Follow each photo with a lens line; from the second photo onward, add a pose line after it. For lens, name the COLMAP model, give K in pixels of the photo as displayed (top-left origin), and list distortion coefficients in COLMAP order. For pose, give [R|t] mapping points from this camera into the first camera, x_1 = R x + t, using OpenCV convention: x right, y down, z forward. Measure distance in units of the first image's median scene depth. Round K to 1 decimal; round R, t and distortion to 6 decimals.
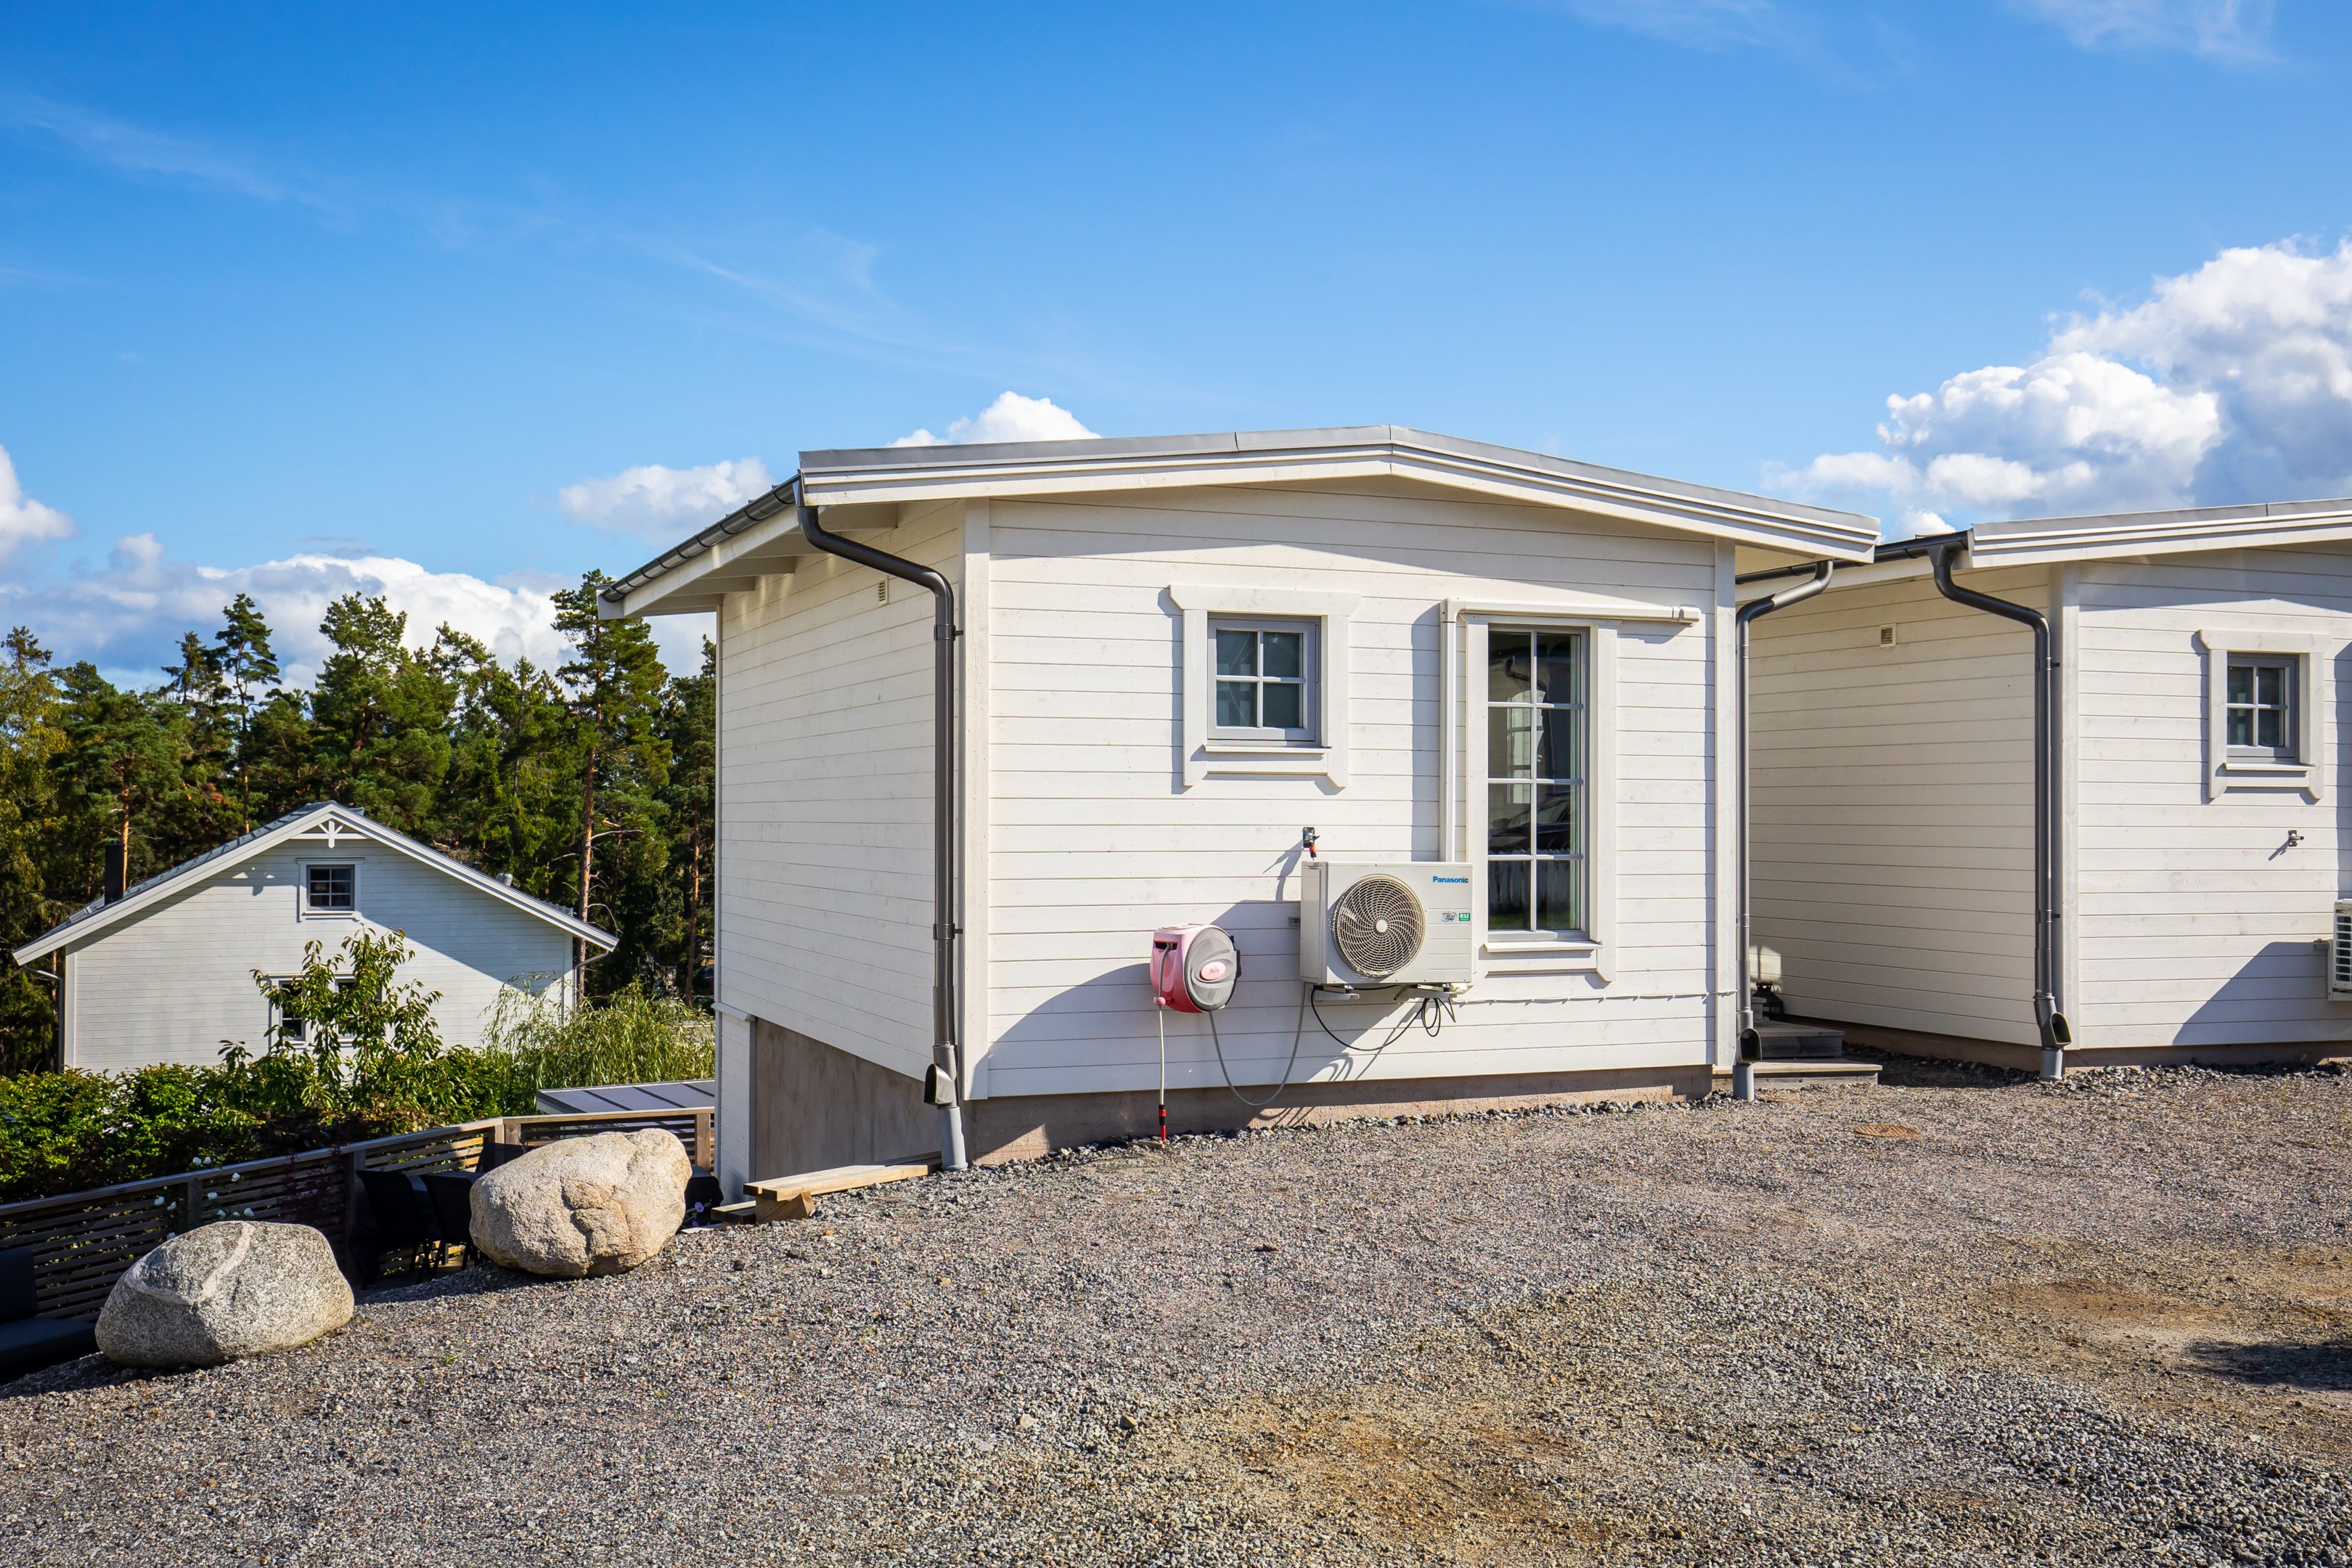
lens RADIAL K [[2258.0, 0, 1175.9], [0, 2258.0, 766.4], [0, 0, 1]] dist [-0.004849, 0.206433]
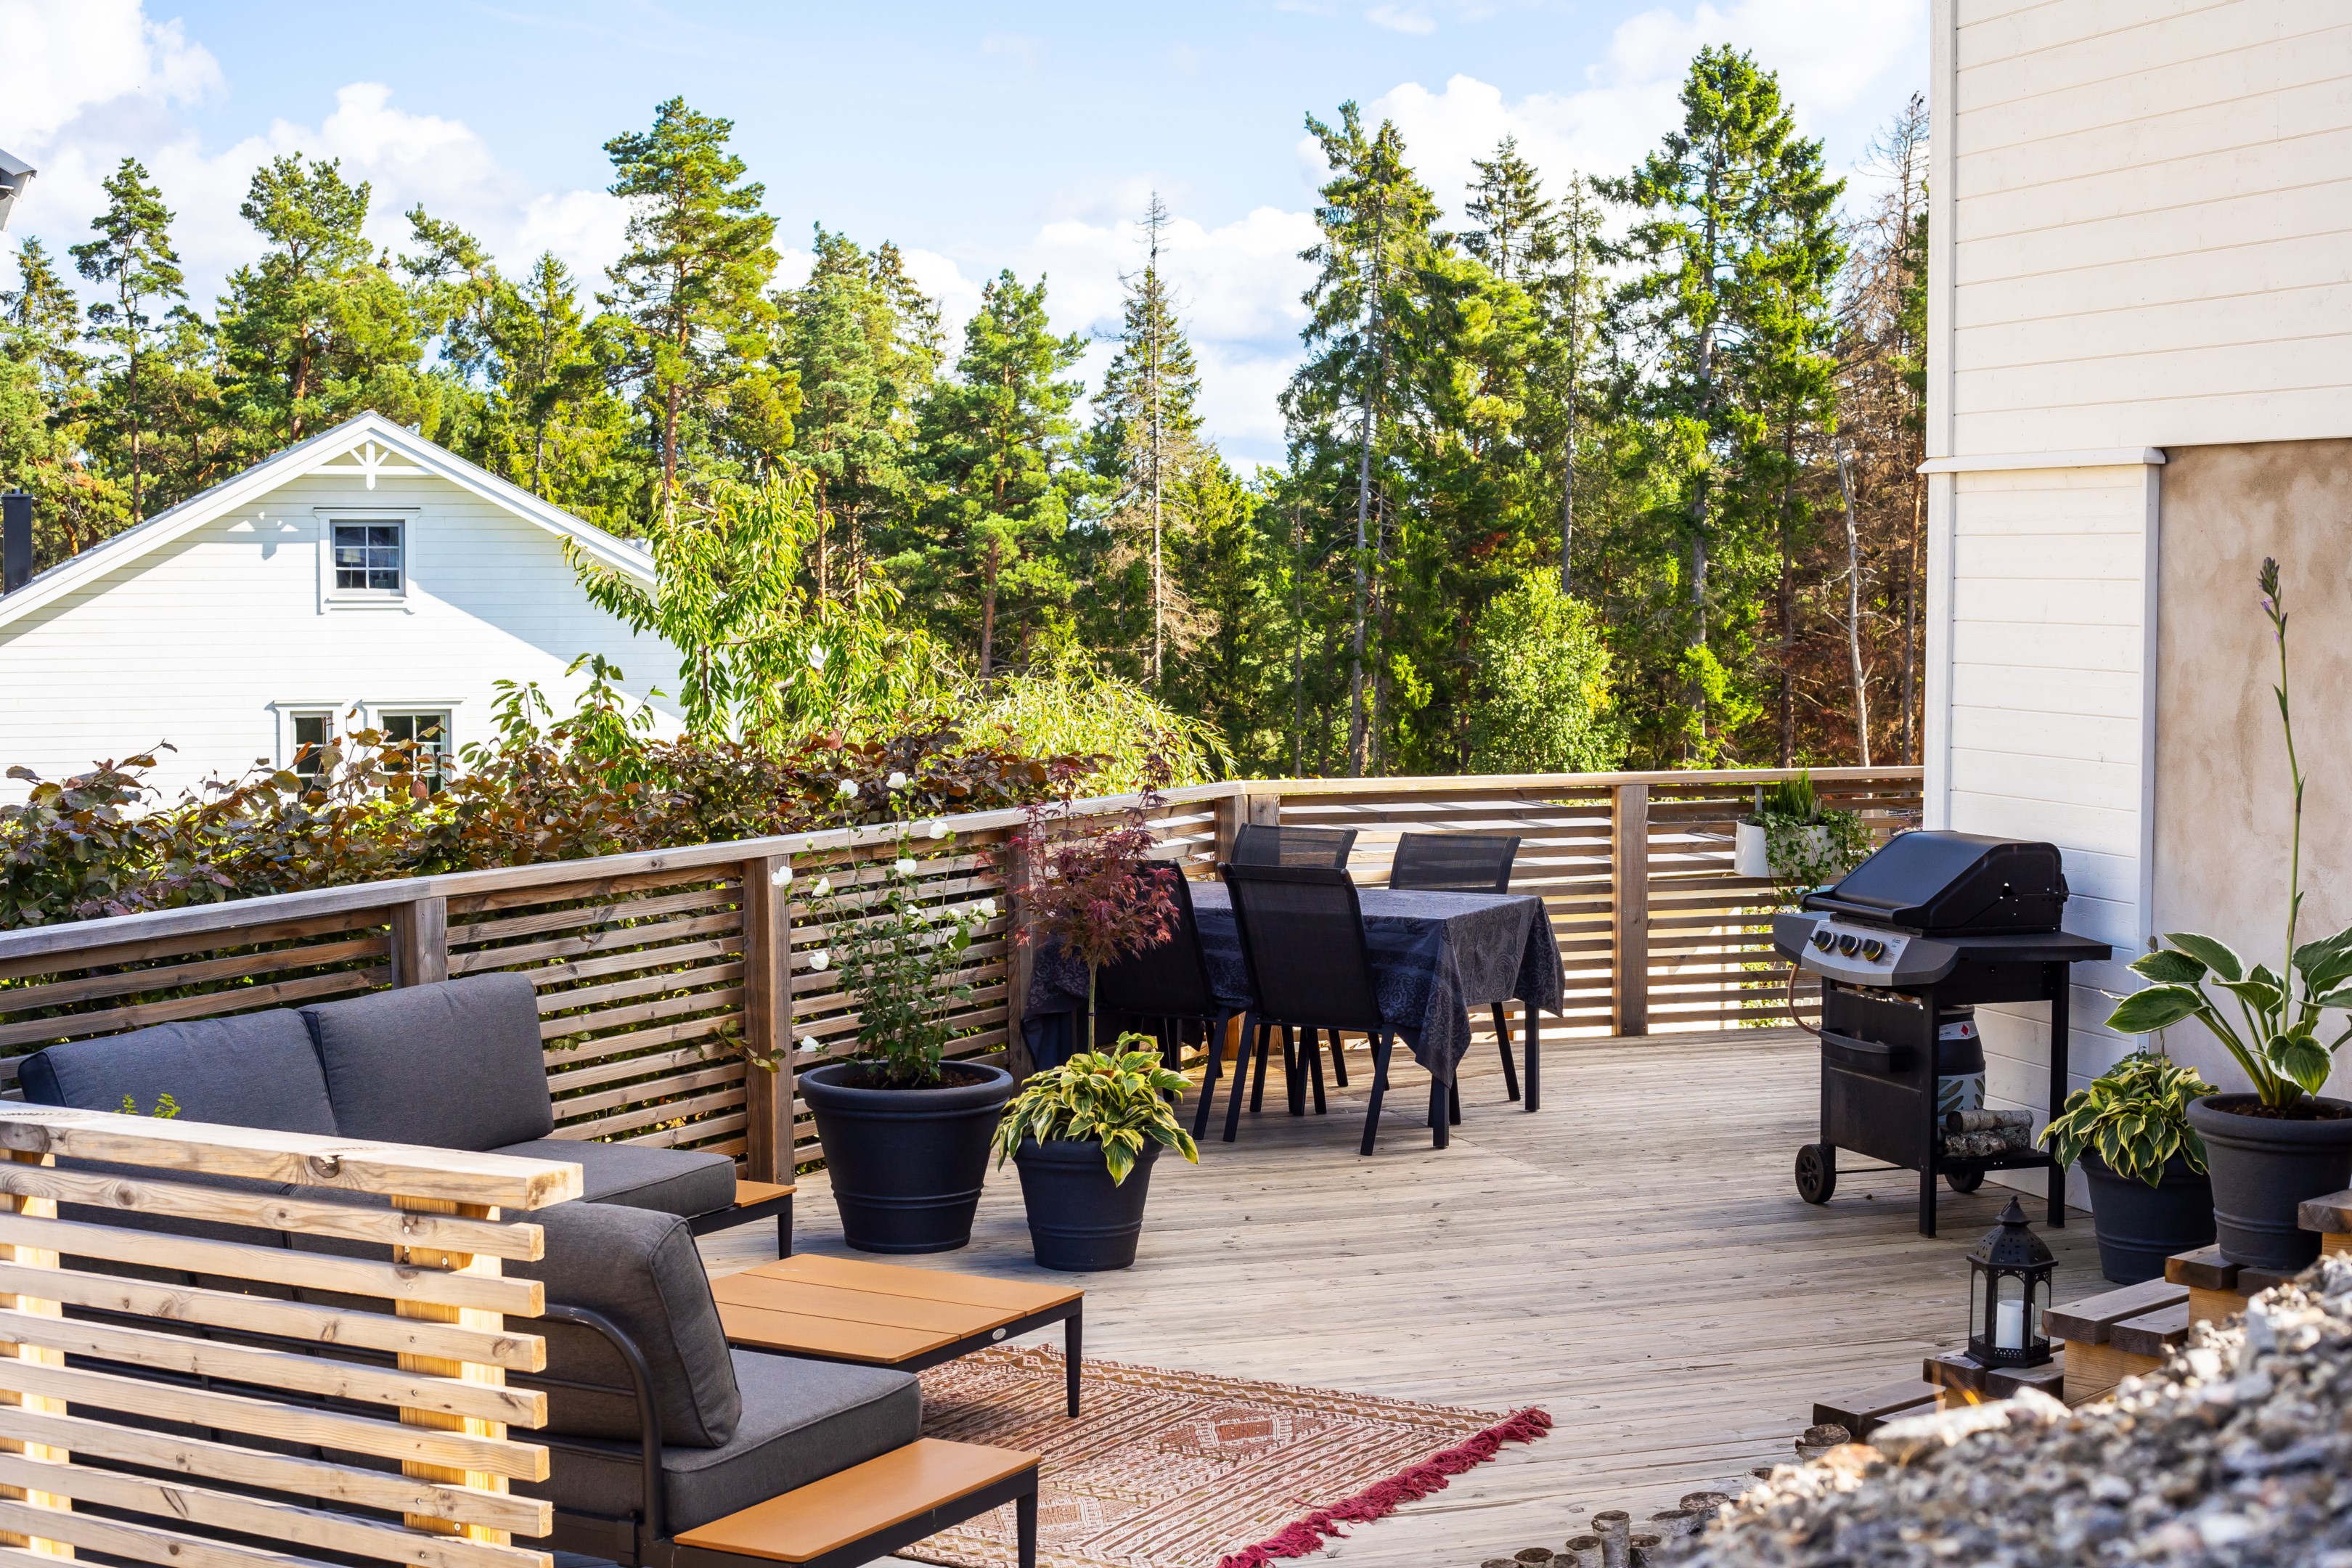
lens RADIAL K [[3381.5, 0, 1097.2], [0, 3381.5, 780.1], [0, 0, 1]] dist [-0.110793, 0.020934]
pose [[0.996595, 0.005027, -0.082299, -0.055709], [0.001833, 0.996542, 0.083073, 0.020214], [0.082432, -0.082941, 0.993139, 0.065493]]
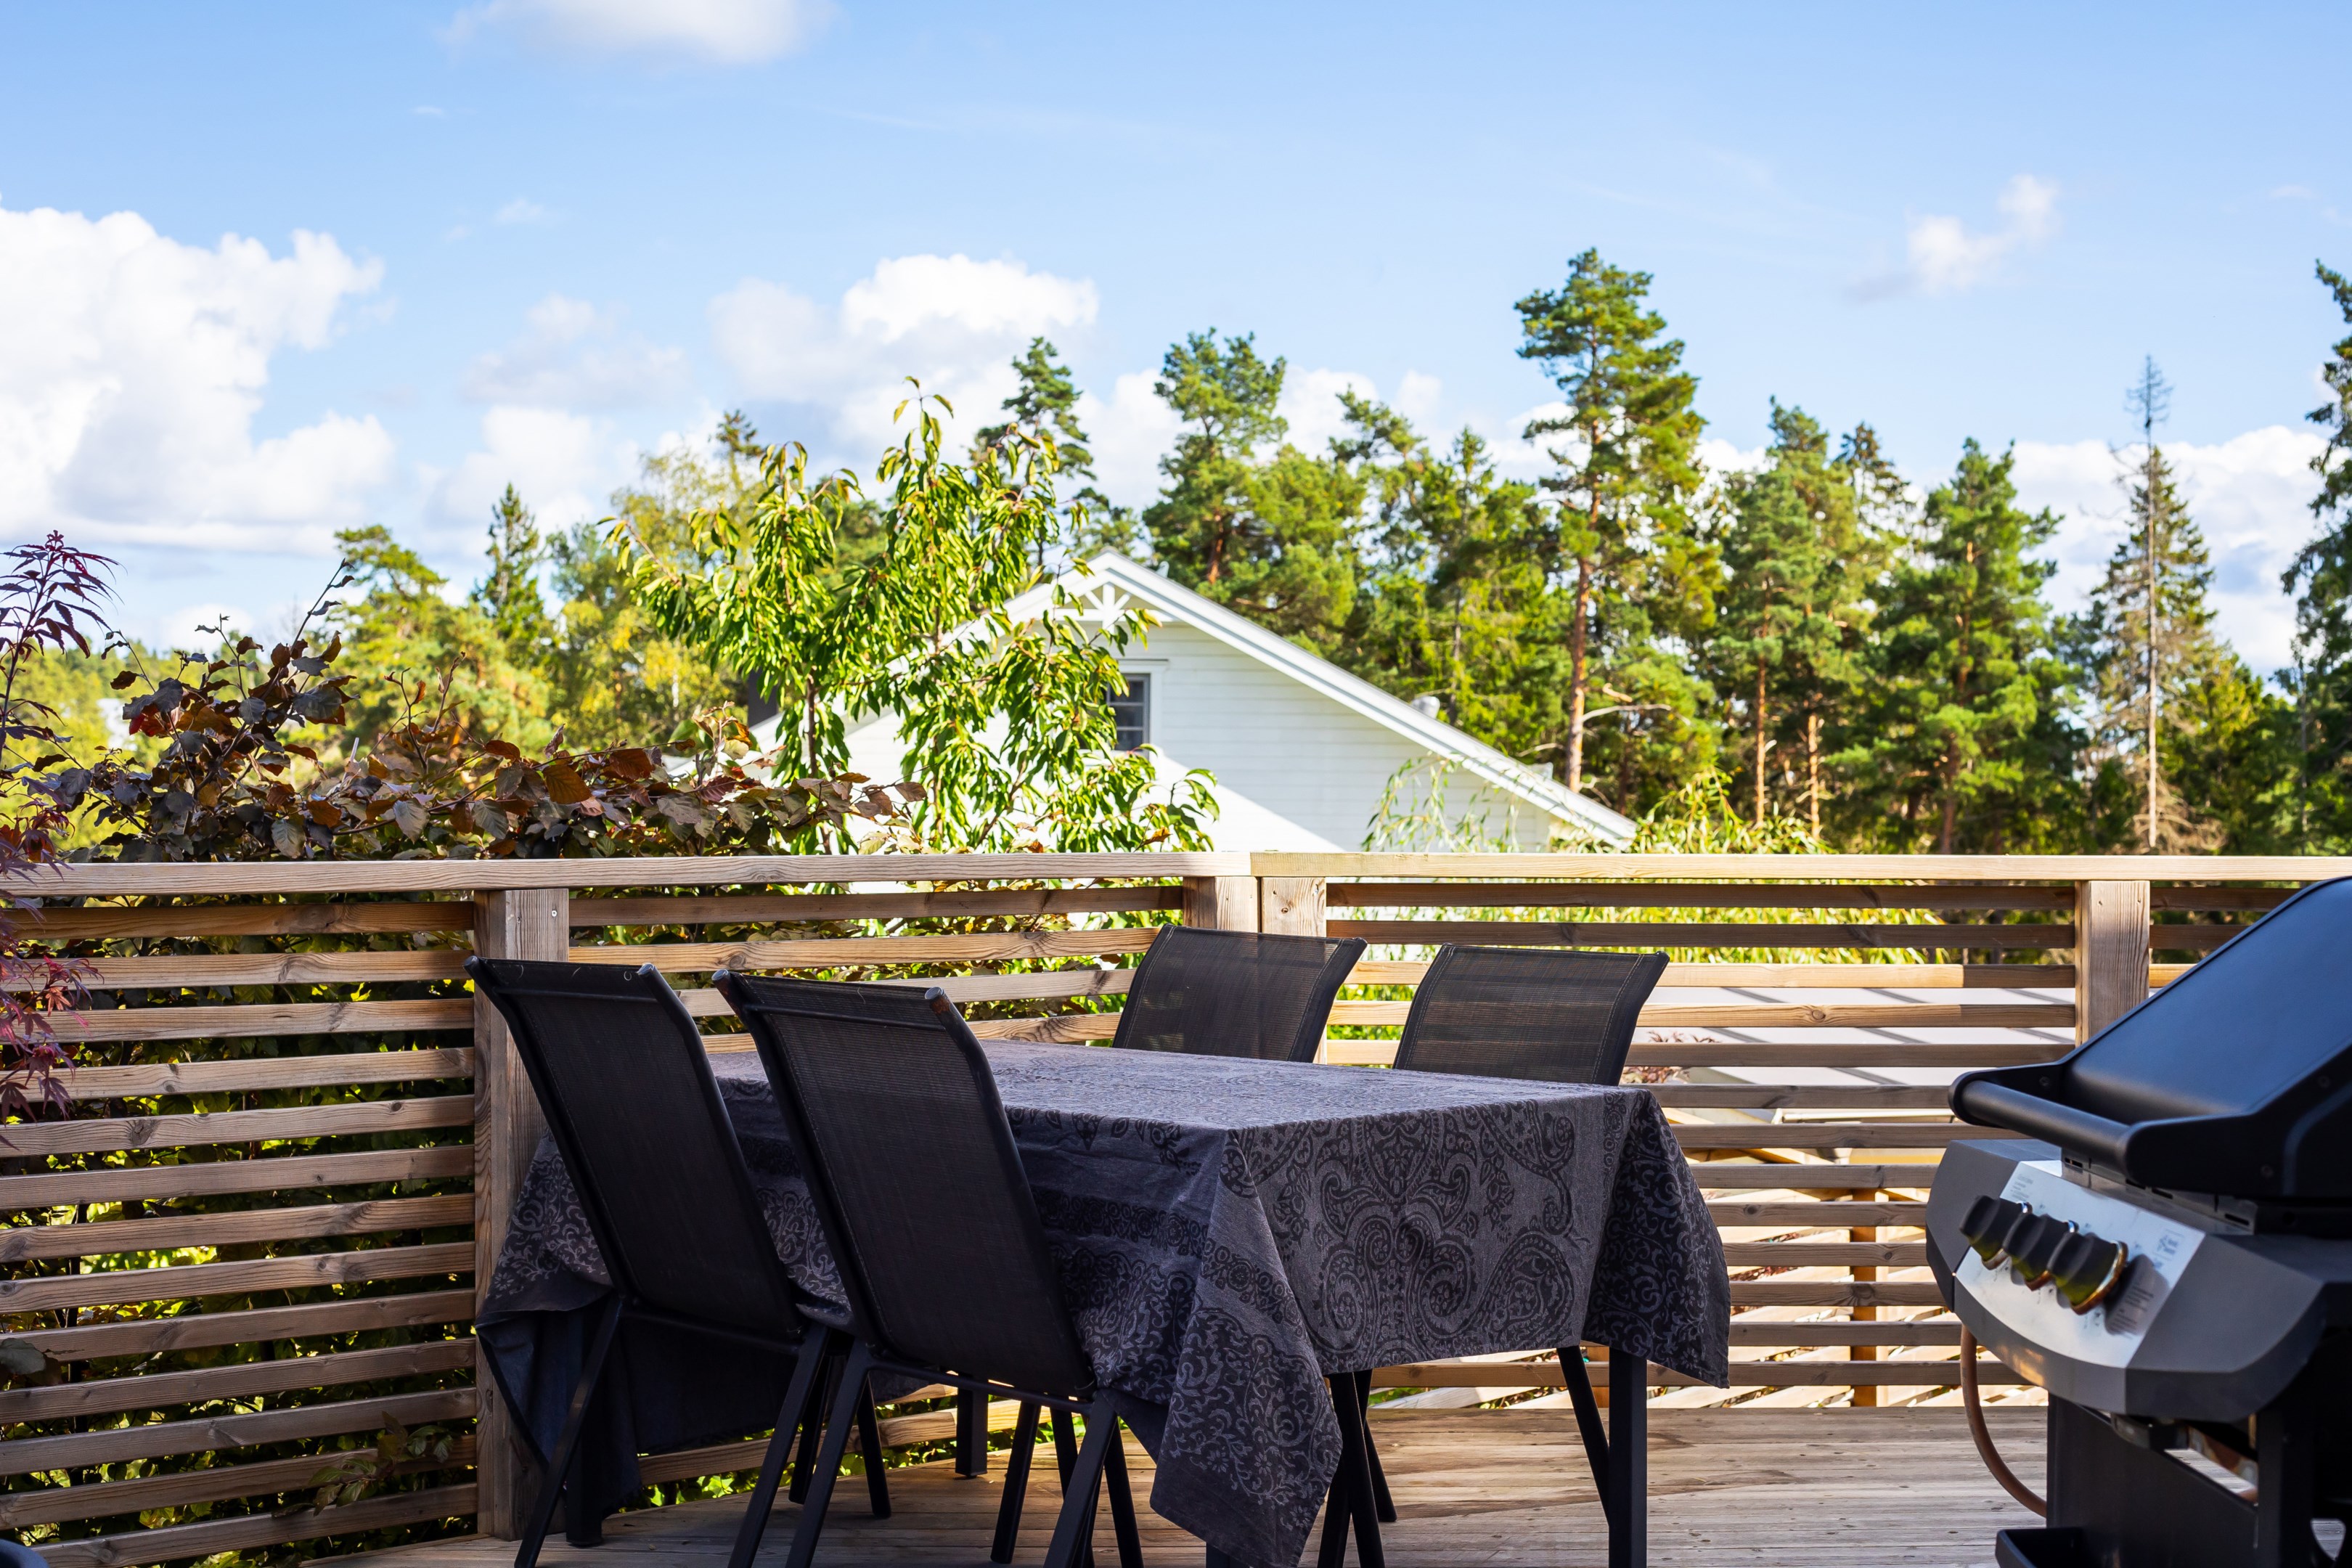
lens RADIAL K [[3381.5, 0, 1097.2], [0, 3381.5, 780.1], [0, 0, 1]] dist [-0.110793, 0.020934]
pose [[0.923046, 0.006666, -0.384632, -0.037427], [-0.000848, 0.999883, 0.015293, 0.029575], [0.384688, -0.013790, 0.922943, 0.140990]]
